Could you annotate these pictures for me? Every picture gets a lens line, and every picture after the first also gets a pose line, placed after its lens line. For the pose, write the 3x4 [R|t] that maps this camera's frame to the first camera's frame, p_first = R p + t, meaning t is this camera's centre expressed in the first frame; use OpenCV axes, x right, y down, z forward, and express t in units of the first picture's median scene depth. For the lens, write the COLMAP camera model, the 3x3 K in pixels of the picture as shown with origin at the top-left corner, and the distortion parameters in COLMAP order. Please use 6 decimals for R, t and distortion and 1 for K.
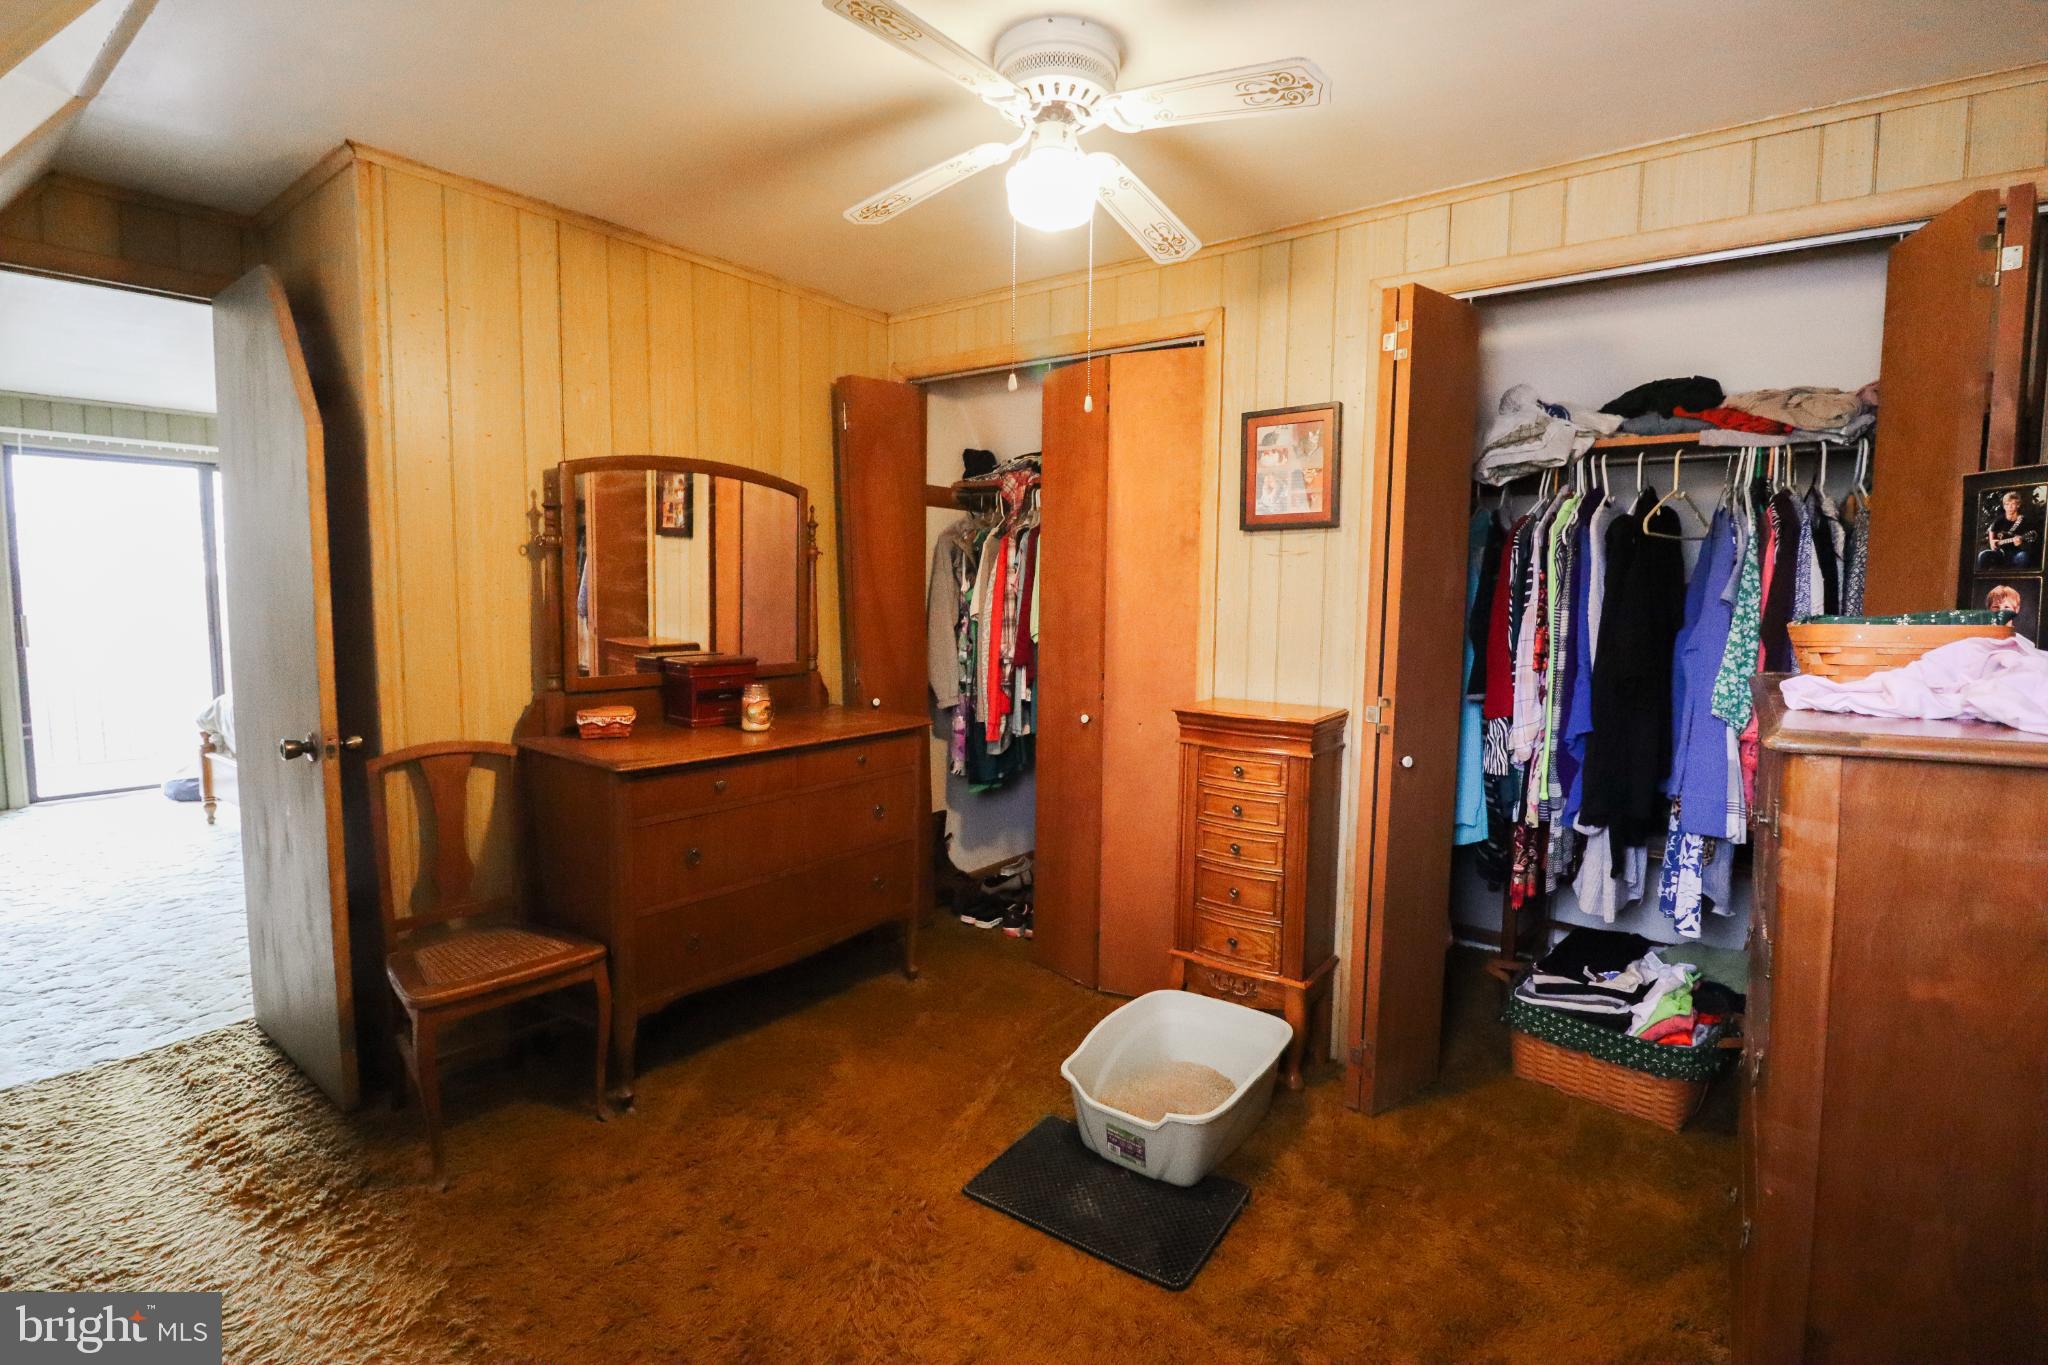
lens RADIAL K [[947.1, 0, 1043.4], [0, 947.1, 673.8], [0, 0, 1]] dist [0.002699, -0.016091]
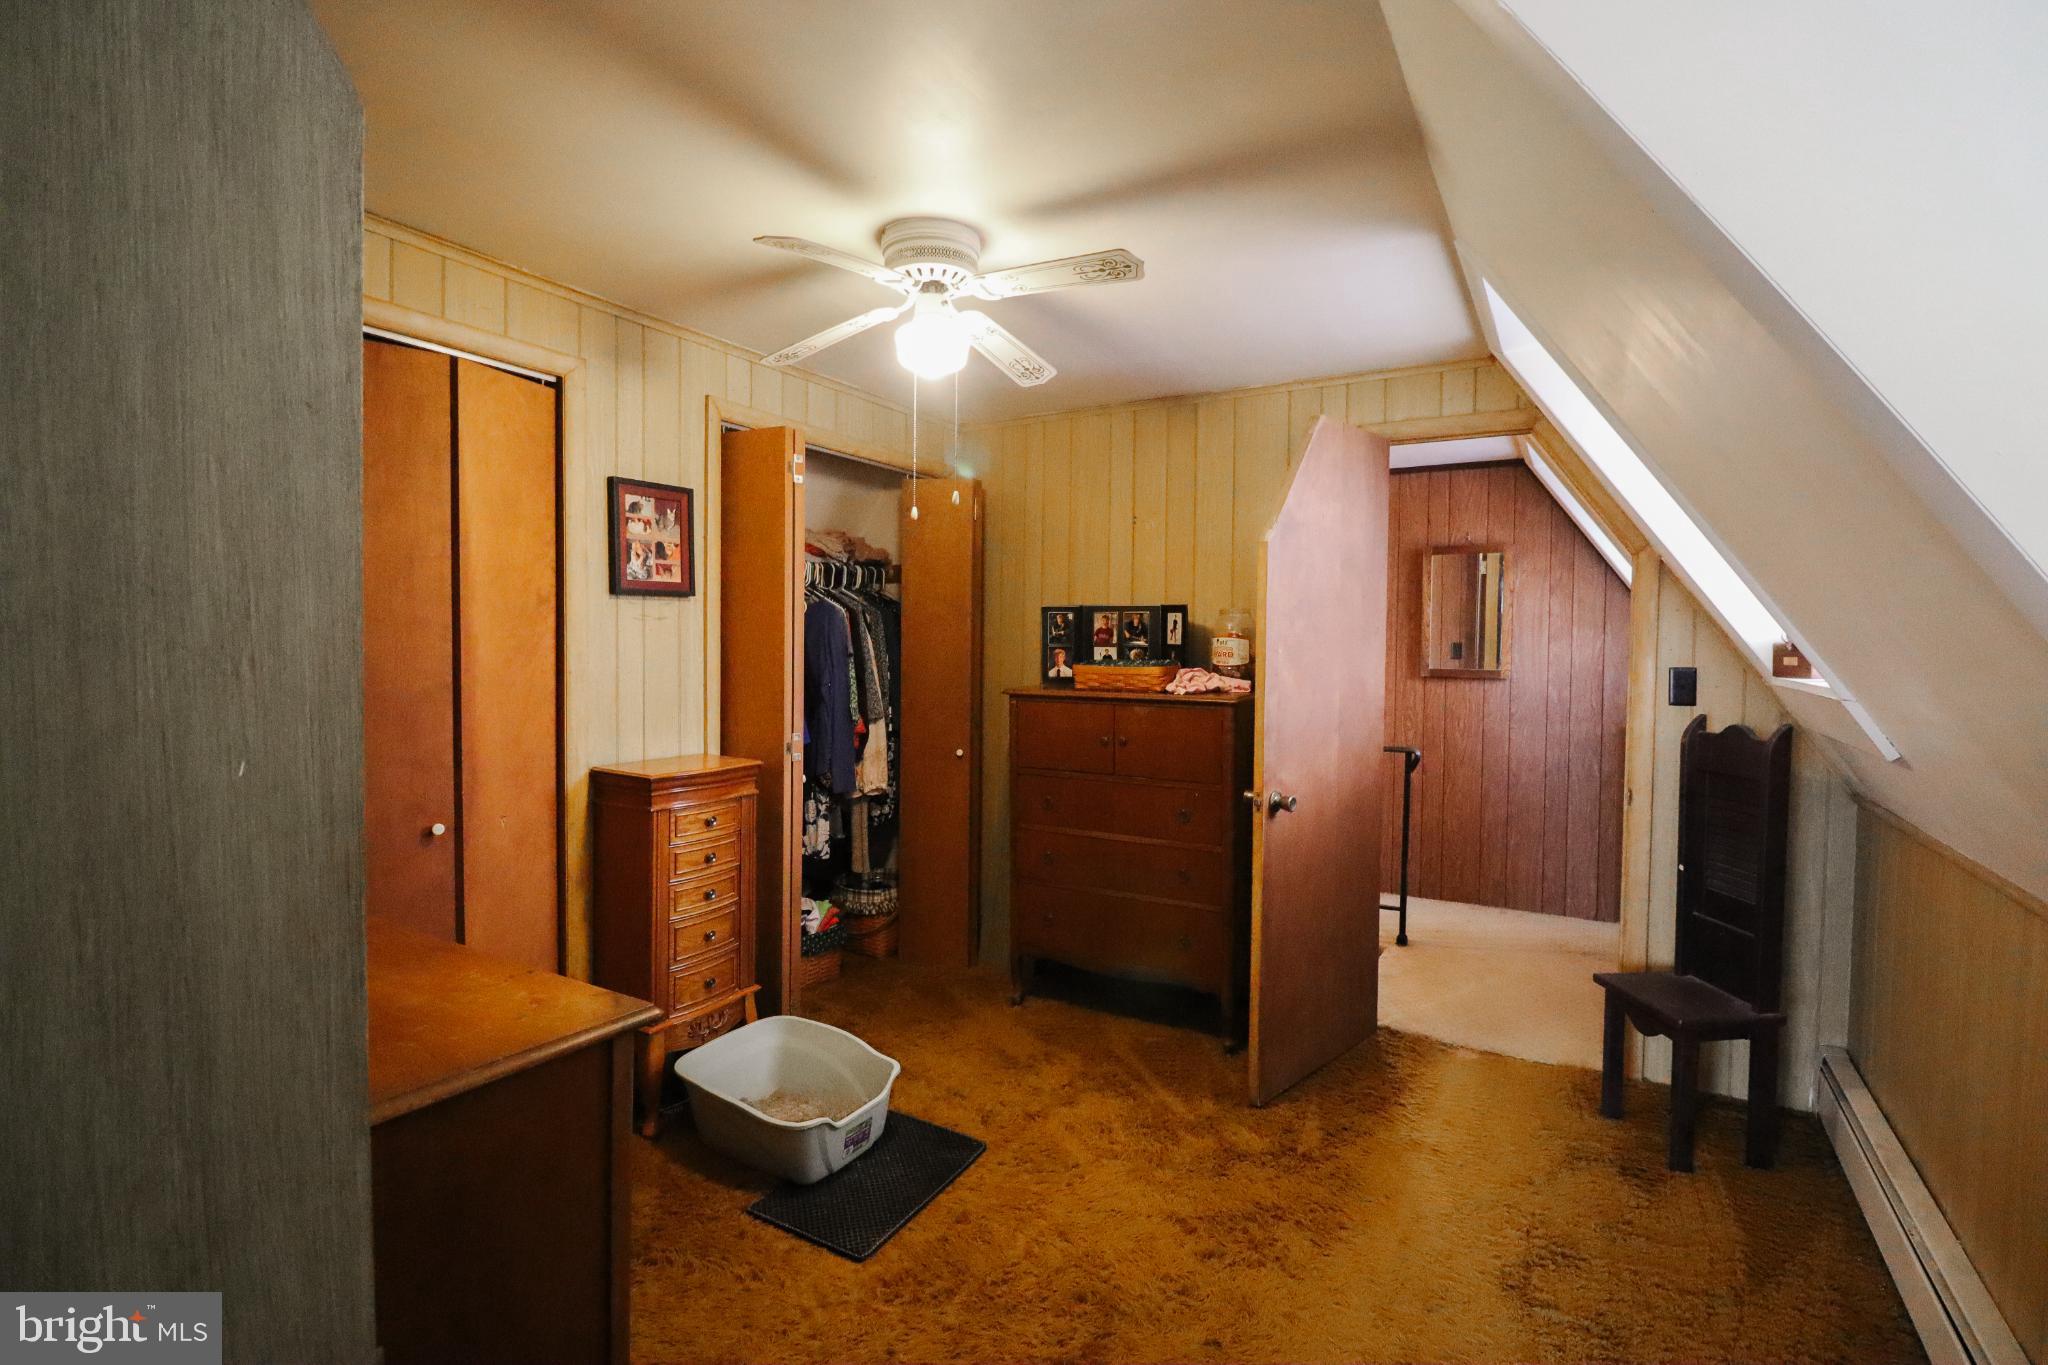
lens RADIAL K [[947.1, 0, 1043.4], [0, 947.1, 673.8], [0, 0, 1]] dist [0.002699, -0.016091]
pose [[-0.110612, -0.048934, 0.992658, -0.863144], [0.074766, 0.995547, 0.057407, -0.094645], [-0.991047, 0.080567, -0.106461, 0.694474]]
